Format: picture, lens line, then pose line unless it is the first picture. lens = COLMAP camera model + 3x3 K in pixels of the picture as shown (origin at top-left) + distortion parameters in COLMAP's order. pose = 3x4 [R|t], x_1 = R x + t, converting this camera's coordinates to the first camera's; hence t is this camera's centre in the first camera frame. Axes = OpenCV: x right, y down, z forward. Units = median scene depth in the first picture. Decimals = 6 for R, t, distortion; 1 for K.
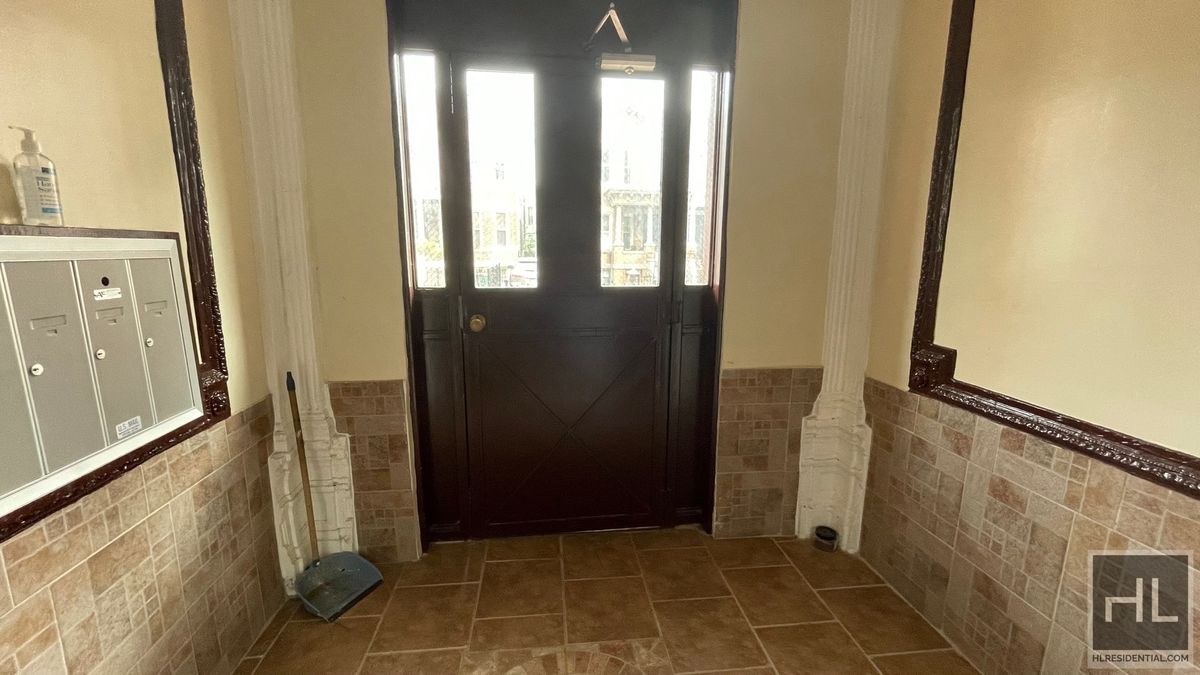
lens RADIAL K [[490.1, 0, 600.2], [0, 490.1, 335.1], [0, 0, 1]] dist [-0.002209, -0.000206]
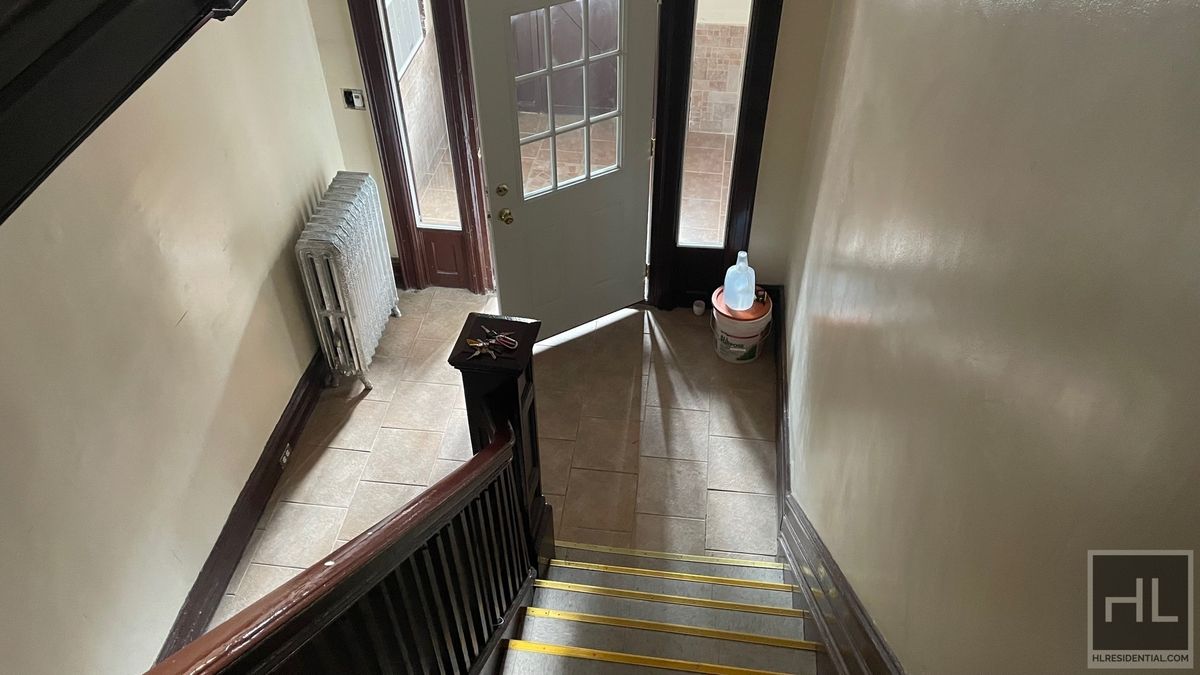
lens RADIAL K [[908.9, 0, 601.9], [0, 908.9, 340.1], [0, 0, 1]] dist [0.061544, -0.044067]
pose [[0.969698, 0.159790, -0.184807, 0.636870], [-0.032797, 0.834744, 0.549661, -0.655689], [0.242097, -0.526944, 0.814690, -1.896848]]
